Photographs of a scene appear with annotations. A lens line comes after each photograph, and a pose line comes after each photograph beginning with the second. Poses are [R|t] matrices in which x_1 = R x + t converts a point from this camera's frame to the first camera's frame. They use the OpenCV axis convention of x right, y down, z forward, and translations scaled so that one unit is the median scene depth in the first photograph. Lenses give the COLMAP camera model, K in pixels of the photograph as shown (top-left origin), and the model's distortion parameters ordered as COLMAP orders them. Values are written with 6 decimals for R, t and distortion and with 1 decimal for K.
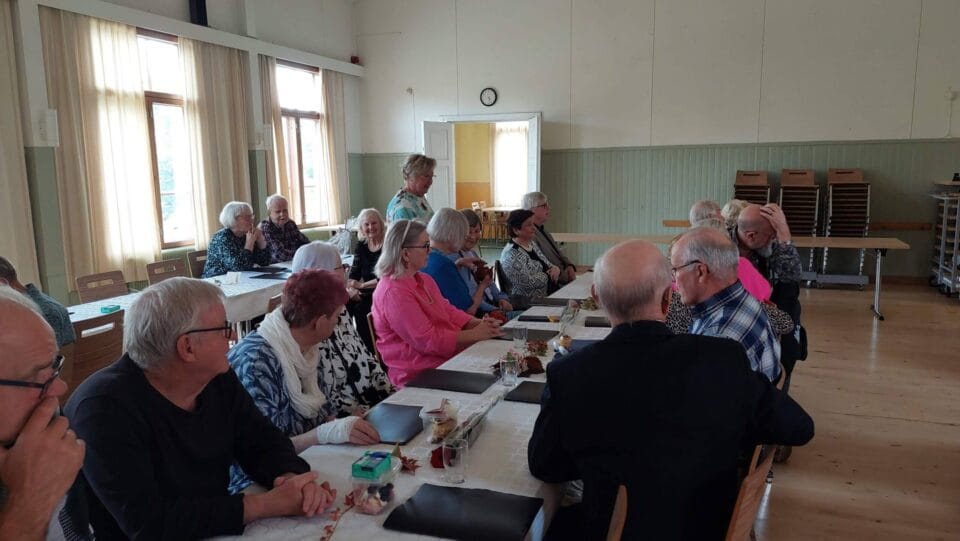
lens RADIAL K [[720.2, 0, 485.6], [0, 720.2, 279.9], [0, 0, 1]] dist [0.102699, -0.123394]
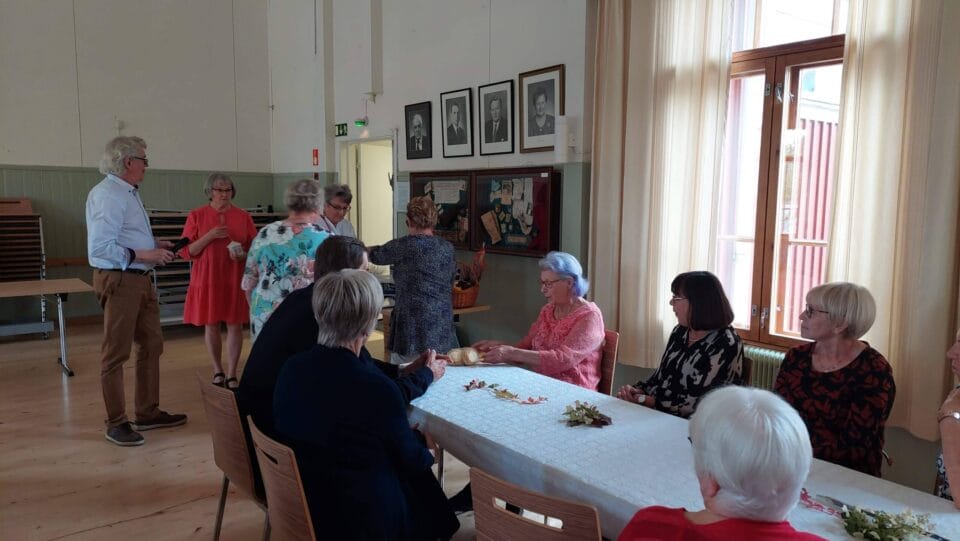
lens RADIAL K [[685.7, 0, 484.7], [0, 685.7, 278.5], [0, 0, 1]] dist [0.087386, -0.097811]
pose [[0.517935, -0.083194, 0.851365, 0.083827], [0.110959, 0.993385, 0.029570, -0.022980], [-0.848193, 0.079151, 0.523740, 0.125025]]
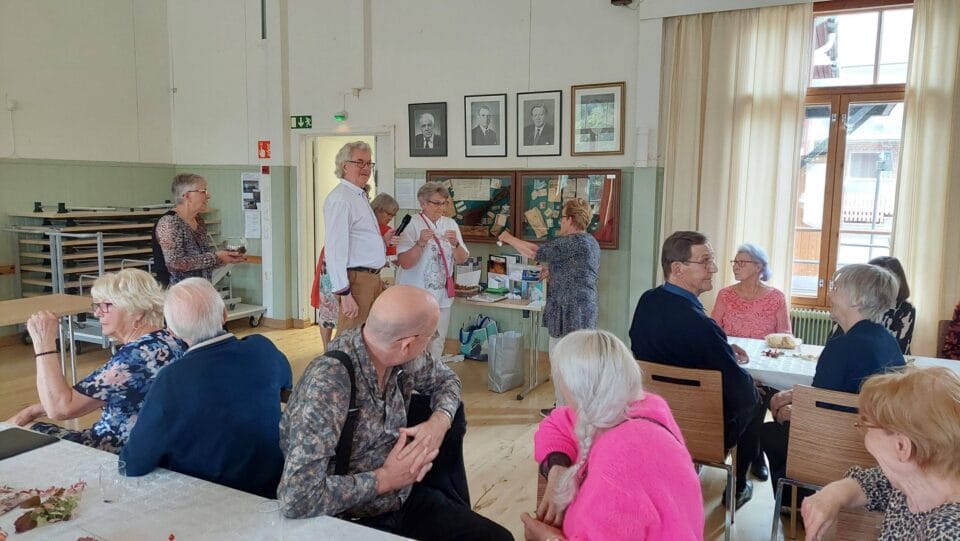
lens RADIAL K [[688.6, 0, 480.0], [0, 688.6, 270.5], [0, 0, 1]] dist [0.111396, -0.124799]
pose [[0.123644, -0.110757, 0.986126, -0.074019], [0.136342, 0.986223, 0.093673, -0.076265], [-0.982915, 0.122868, 0.137042, 0.415692]]
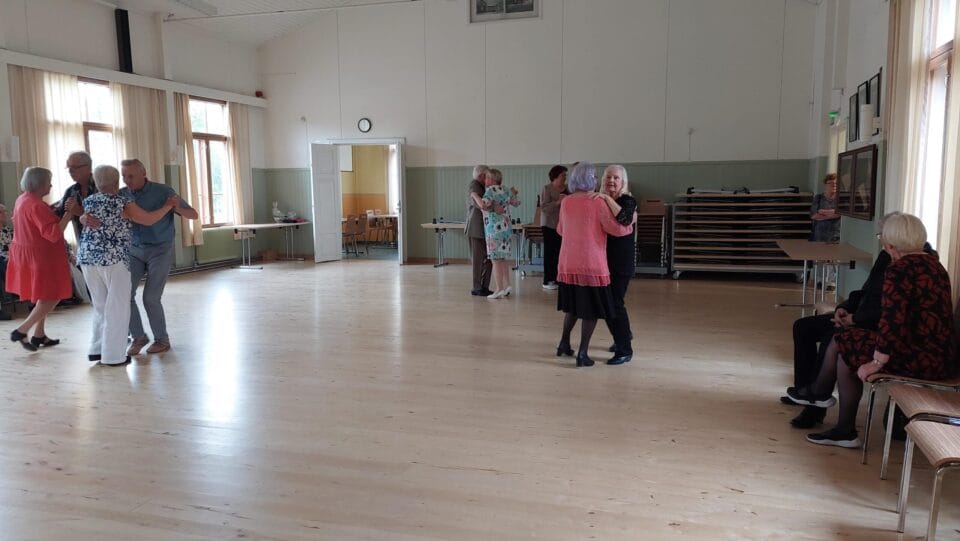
lens RADIAL K [[730.7, 0, 480.0], [0, 730.7, 270.5], [0, 0, 1]] dist [0.085877, -0.096748]
pose [[0.998588, -0.000090, 0.053118, 0.166810], [0.002093, 0.999288, -0.037666, 0.060580], [-0.053077, 0.037724, 0.997878, -0.342531]]
